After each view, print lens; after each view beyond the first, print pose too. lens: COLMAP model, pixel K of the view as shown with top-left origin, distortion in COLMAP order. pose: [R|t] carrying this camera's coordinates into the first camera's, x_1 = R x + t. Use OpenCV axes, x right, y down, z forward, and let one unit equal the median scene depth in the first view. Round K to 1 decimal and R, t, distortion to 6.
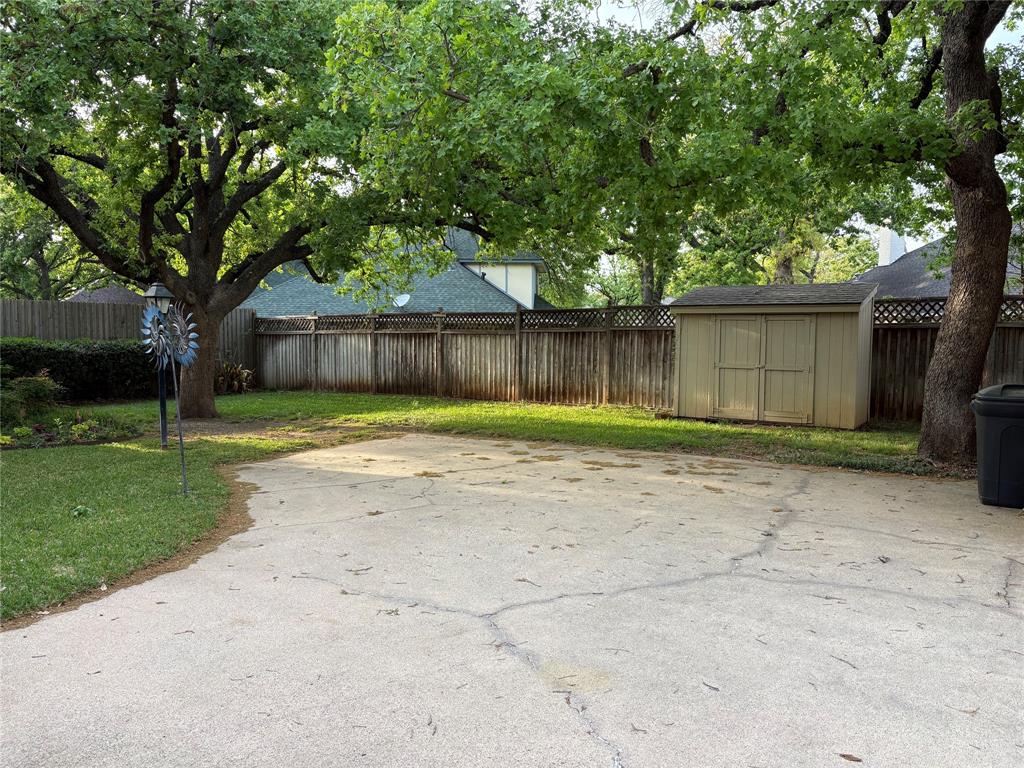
lens RADIAL K [[775.0, 0, 516.0], [0, 775.0, 377.9], [0, 0, 1]] dist [0.061265, -0.055726]
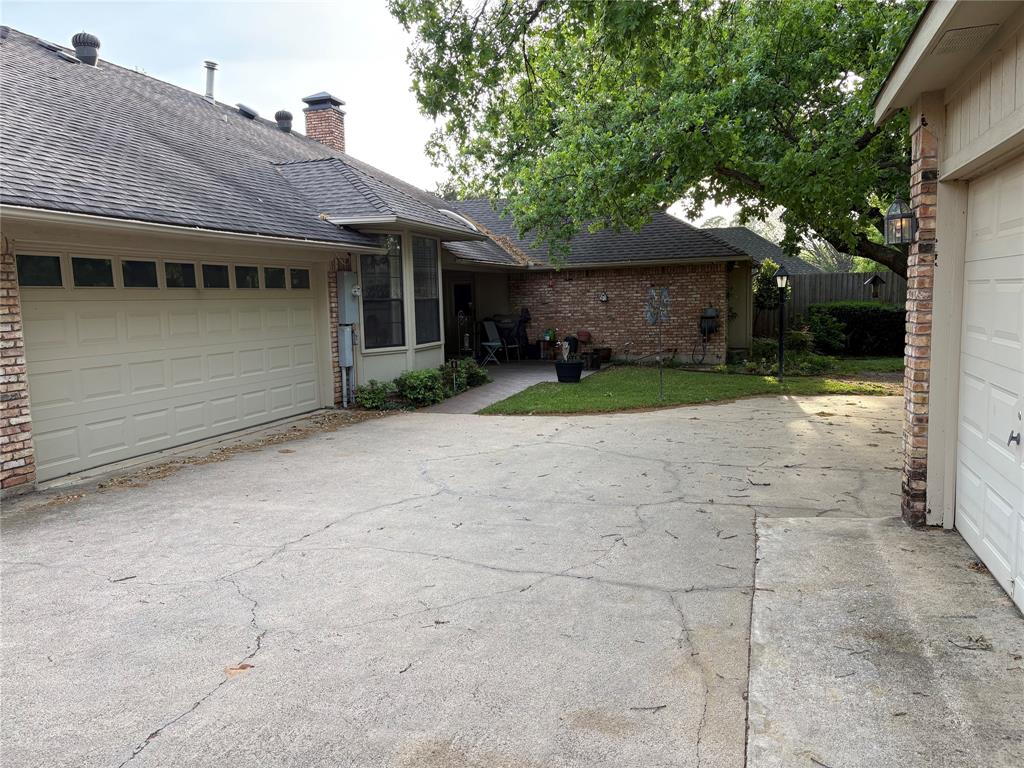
lens RADIAL K [[775.0, 0, 506.1], [0, 775.0, 386.2], [0, 0, 1]] dist [0.061265, -0.055726]
pose [[0.273389, 0.095515, -0.957149, 1.024896], [-0.035039, 0.995386, 0.089323, -0.015951], [0.961265, 0.009117, 0.275475, 0.167825]]
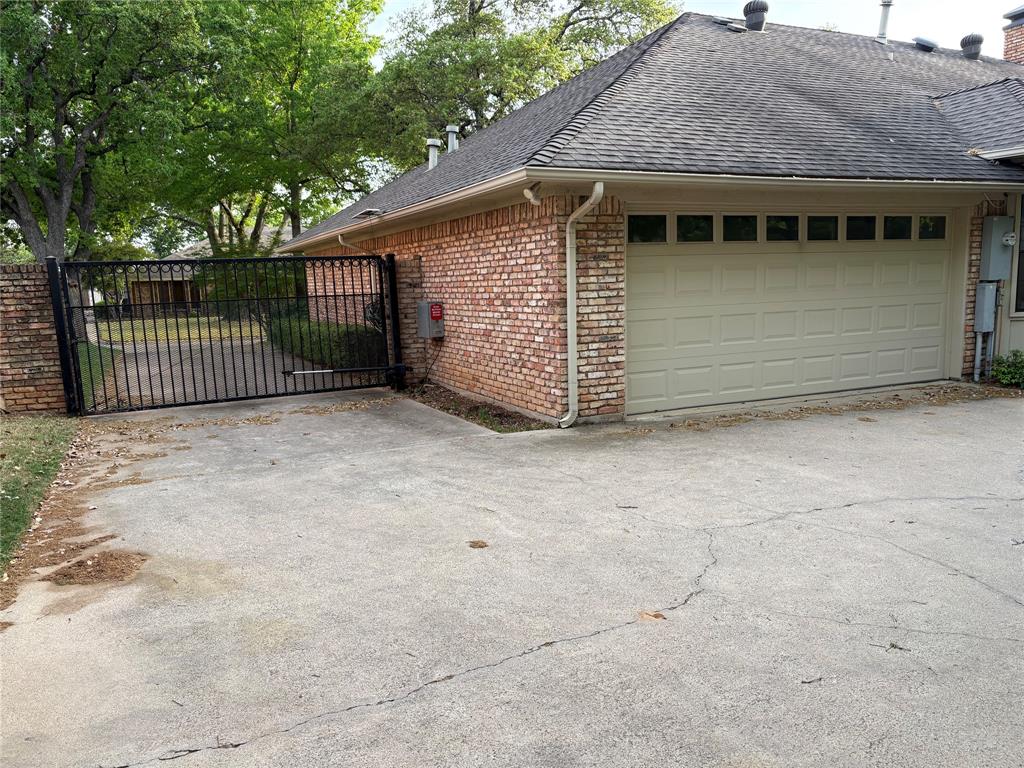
lens RADIAL K [[775.0, 0, 512.9], [0, 775.0, 387.5], [0, 0, 1]] dist [0.061265, -0.055726]
pose [[-0.515253, 0.128010, -0.847424, 0.971412], [-0.031099, 0.985339, 0.167752, -0.009545], [0.856474, 0.112789, -0.503718, 0.282889]]
